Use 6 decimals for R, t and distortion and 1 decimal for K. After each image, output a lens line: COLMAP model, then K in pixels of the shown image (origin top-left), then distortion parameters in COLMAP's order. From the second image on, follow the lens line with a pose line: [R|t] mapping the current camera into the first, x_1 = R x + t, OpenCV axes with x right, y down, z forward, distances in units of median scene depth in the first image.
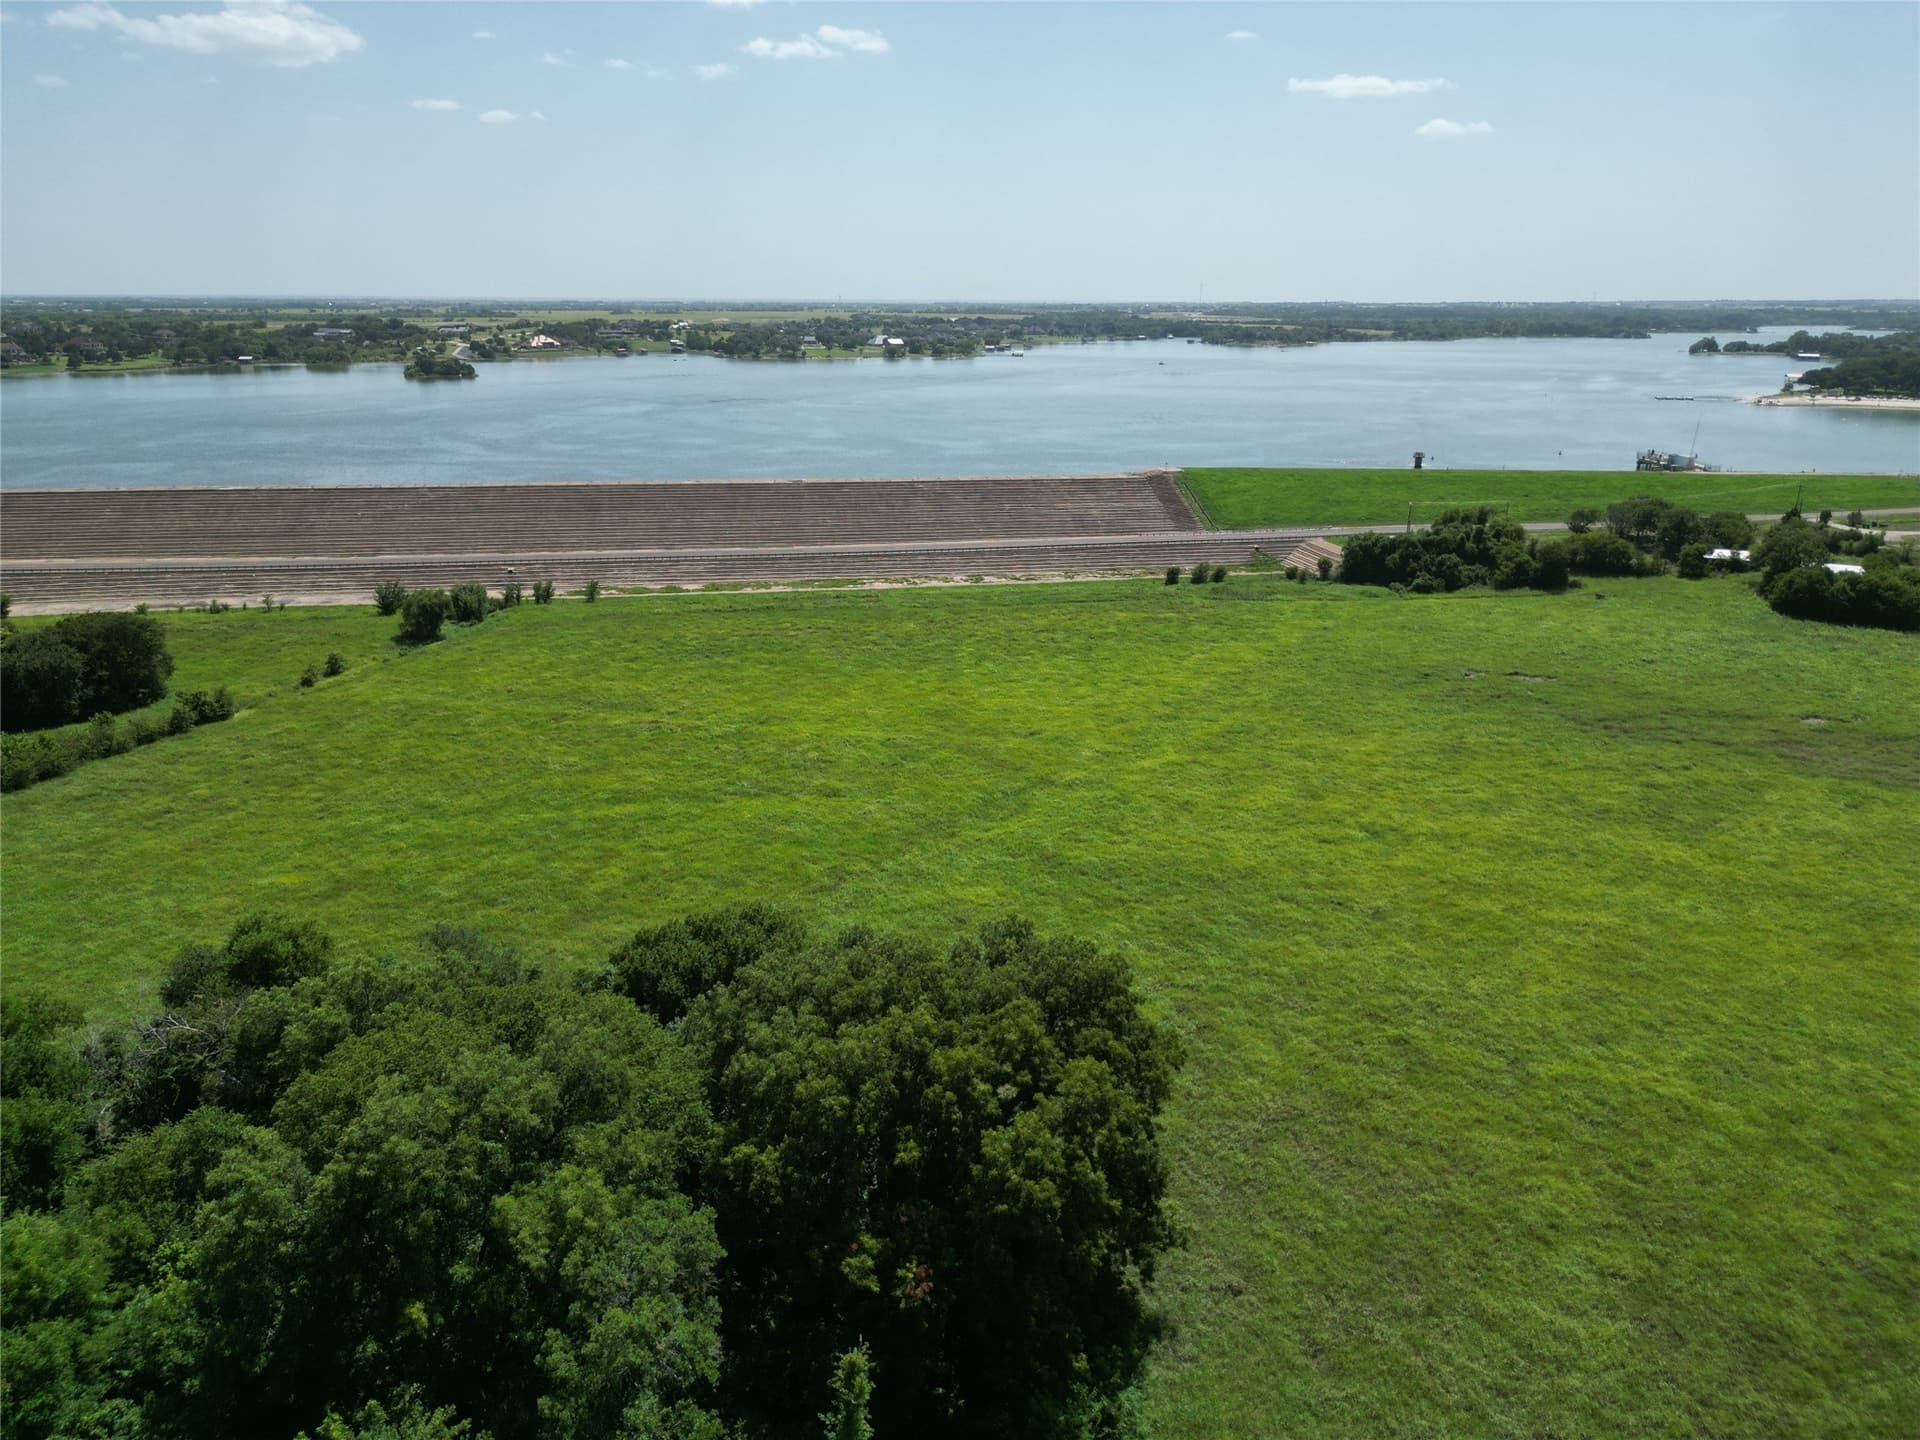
lens RADIAL K [[1371.3, 0, 968.0], [0, 1371.3, 721.8], [0, 0, 1]] dist [0.064761, -0.059618]
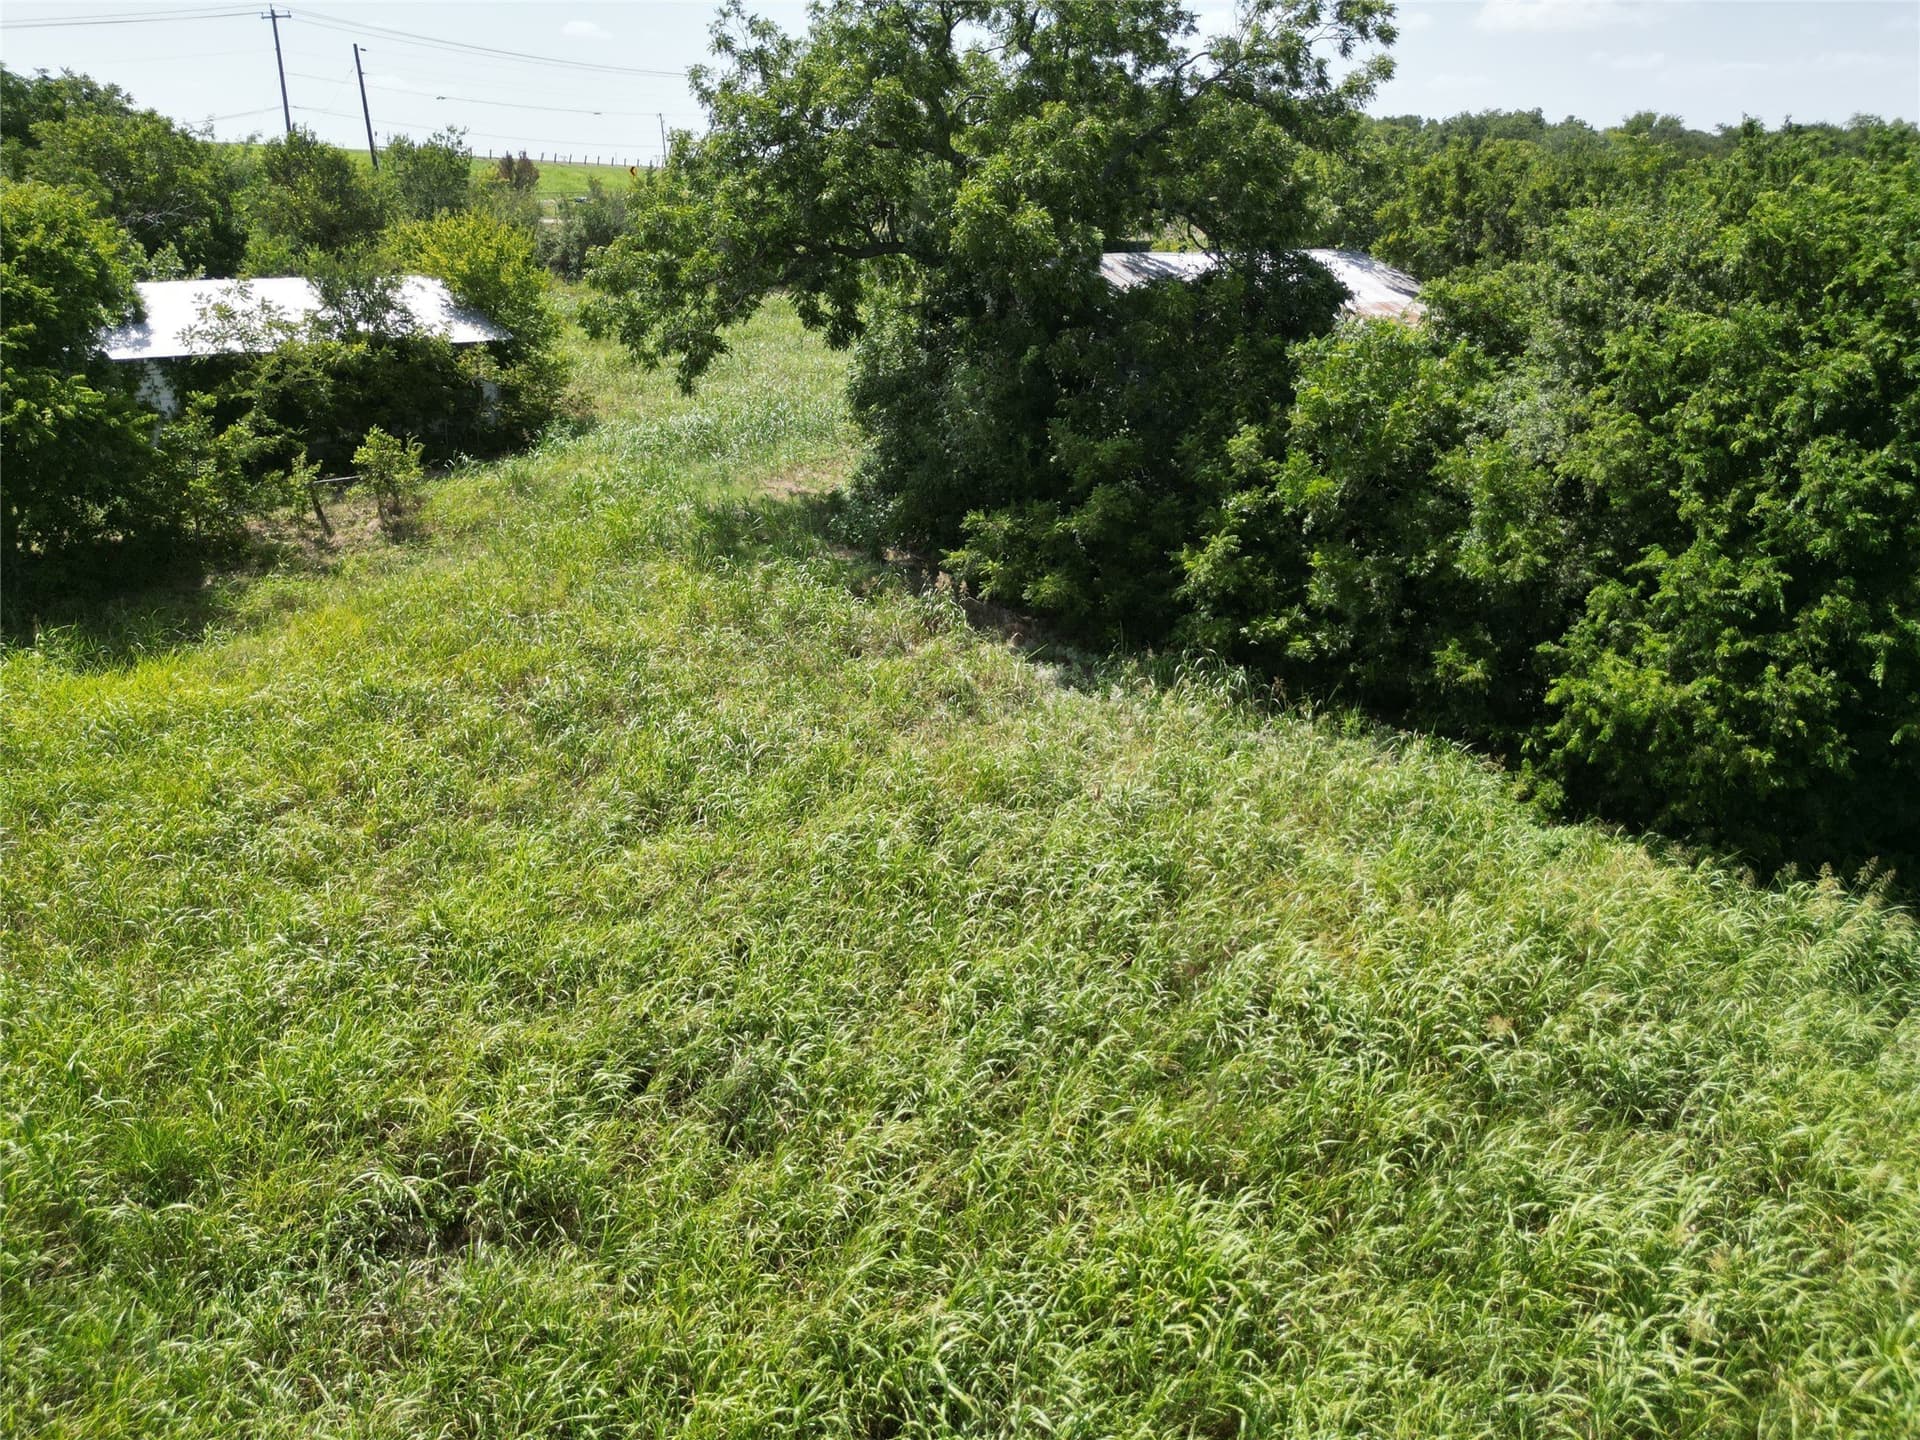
lens RADIAL K [[1371.3, 0, 954.7], [0, 1371.3, 728.9], [0, 0, 1]] dist [0.064761, -0.059618]
pose [[0.391747, -0.331755, 0.858180, 0.454062], [0.275768, 0.932186, 0.234480, -0.099305], [-0.877774, 0.144802, 0.456668, 0.890225]]
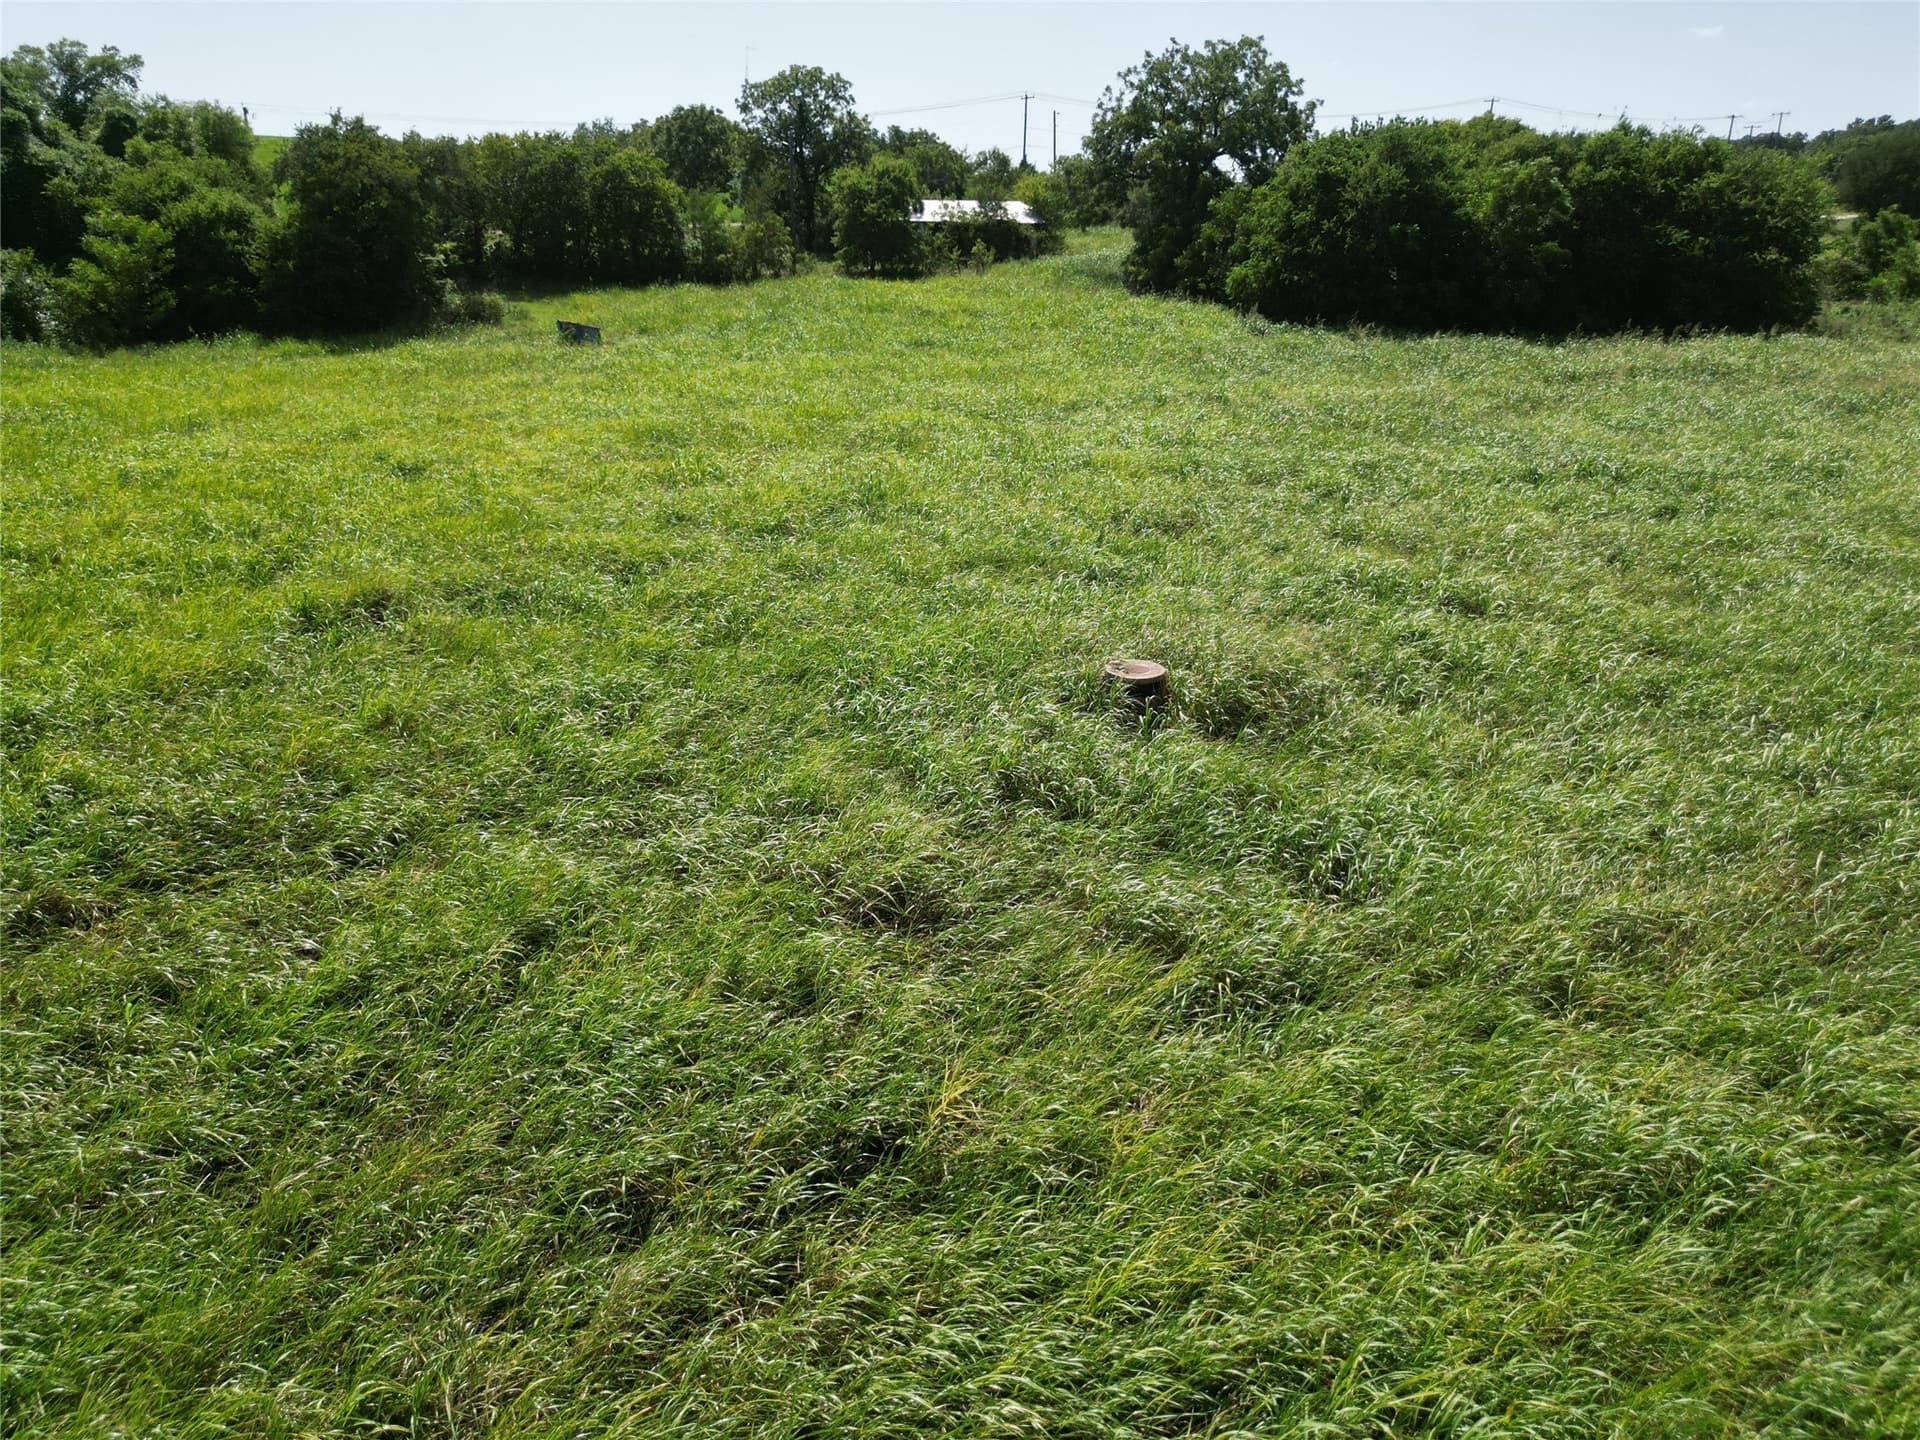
lens RADIAL K [[1371.3, 0, 957.9], [0, 1371.3, 729.7], [0, 0, 1]] dist [0.064761, -0.059618]
pose [[0.794698, -0.196730, 0.574241, 0.346235], [0.172775, 0.980203, 0.096704, -0.039952], [-0.581897, 0.022364, 0.812955, 0.747028]]
